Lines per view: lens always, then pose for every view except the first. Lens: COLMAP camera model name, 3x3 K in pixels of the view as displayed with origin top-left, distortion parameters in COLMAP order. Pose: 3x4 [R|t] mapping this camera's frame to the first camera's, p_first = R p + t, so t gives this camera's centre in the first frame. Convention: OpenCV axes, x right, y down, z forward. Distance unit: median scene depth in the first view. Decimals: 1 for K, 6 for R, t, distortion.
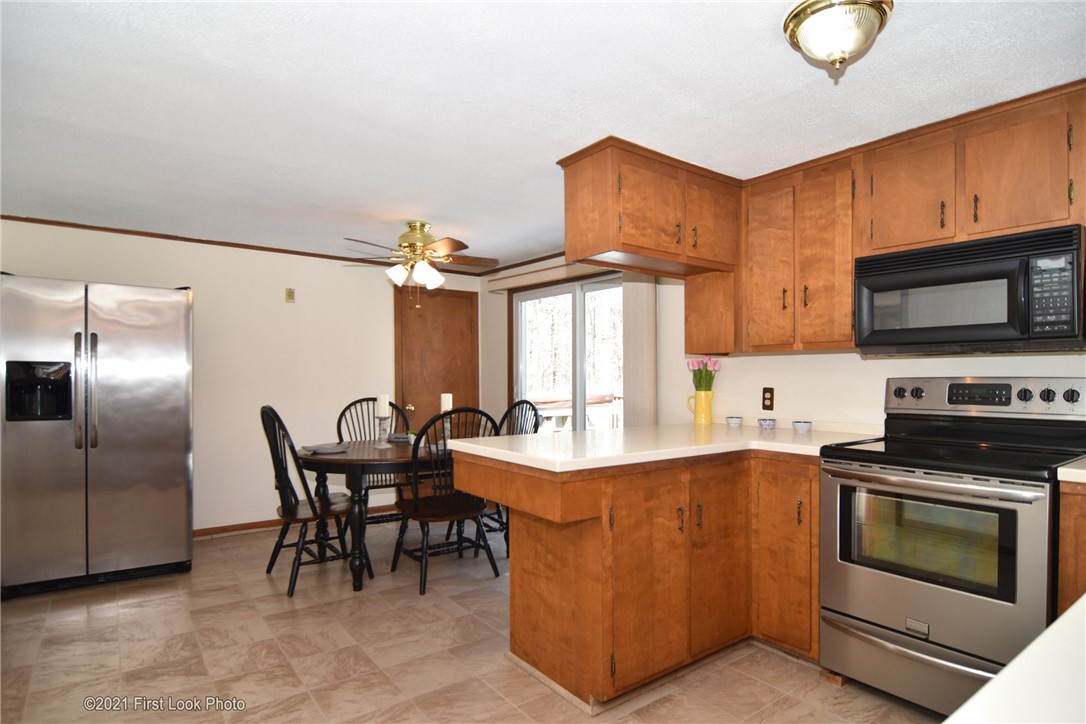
lens RADIAL K [[583.3, 0, 542.1], [0, 583.3, 380.9], [0, 0, 1]] dist [0.001841, -0.000226]
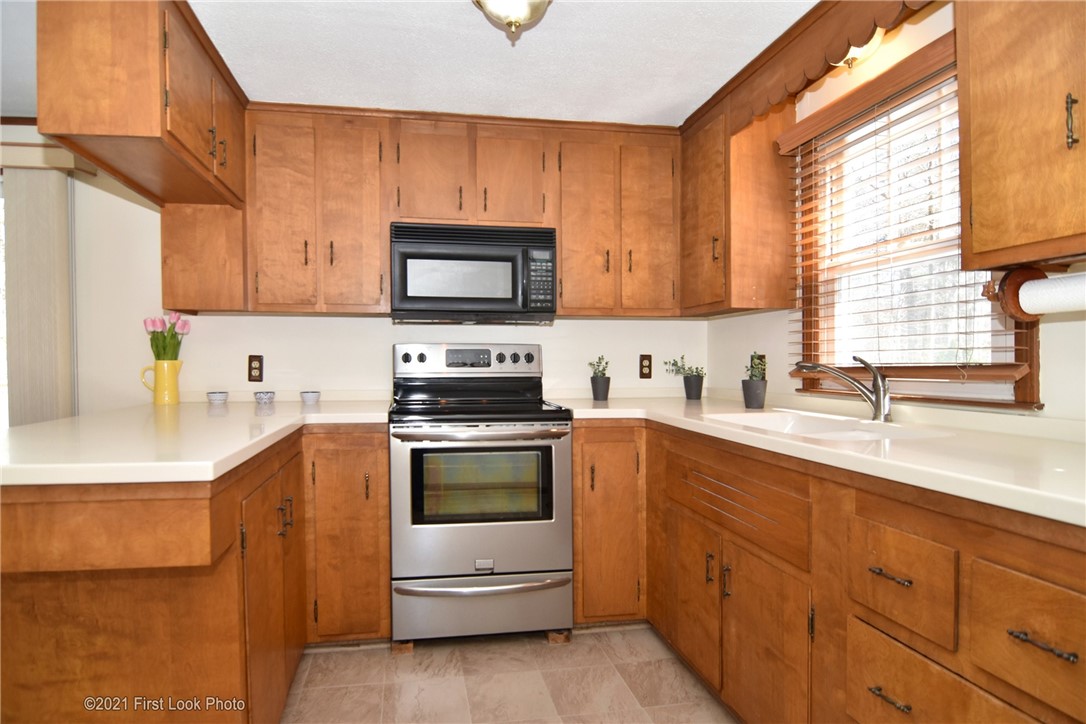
lens RADIAL K [[609.9, 0, 543.0], [0, 609.9, 362.0], [0, 0, 1]] dist [0.002111, -0.000056]
pose [[0.479350, -0.009233, 0.877575, -0.239547], [0.003949, 0.999957, 0.008363, 0.019373], [-0.877615, -0.000543, 0.479366, 0.258981]]
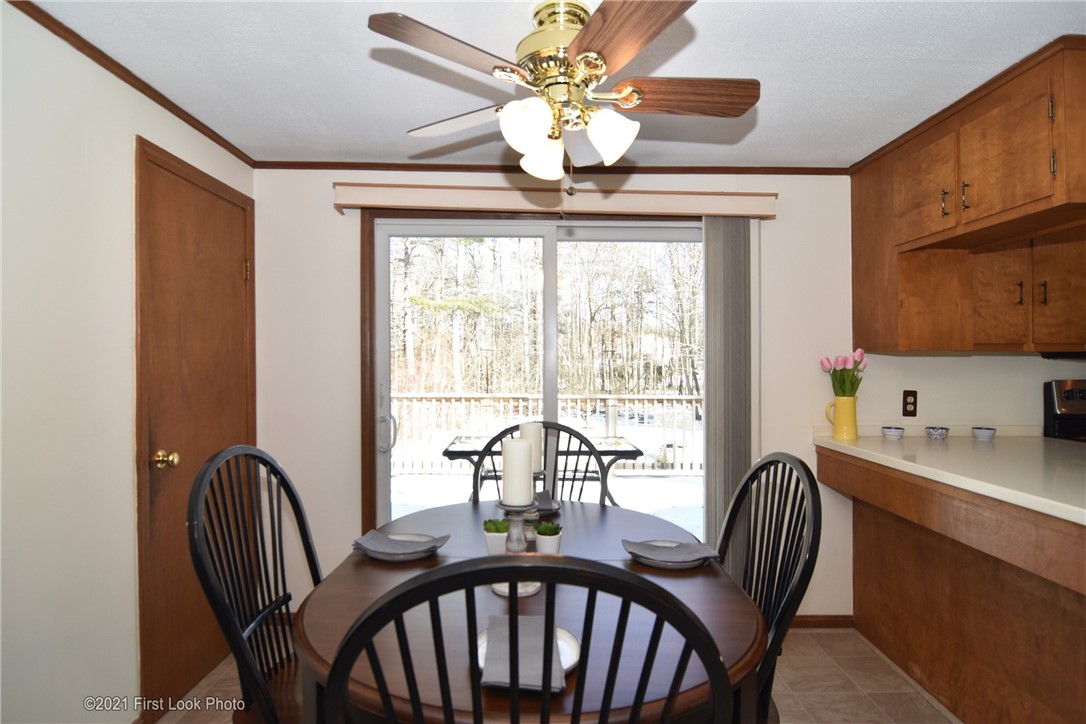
lens RADIAL K [[609.9, 0, 543.0], [0, 609.9, 362.0], [0, 0, 1]] dist [0.002111, -0.000056]
pose [[0.580814, 0.001972, 0.814034, -0.833100], [0.000871, 0.999995, -0.003044, -0.034902], [-0.814036, 0.002477, 0.580809, 1.123196]]
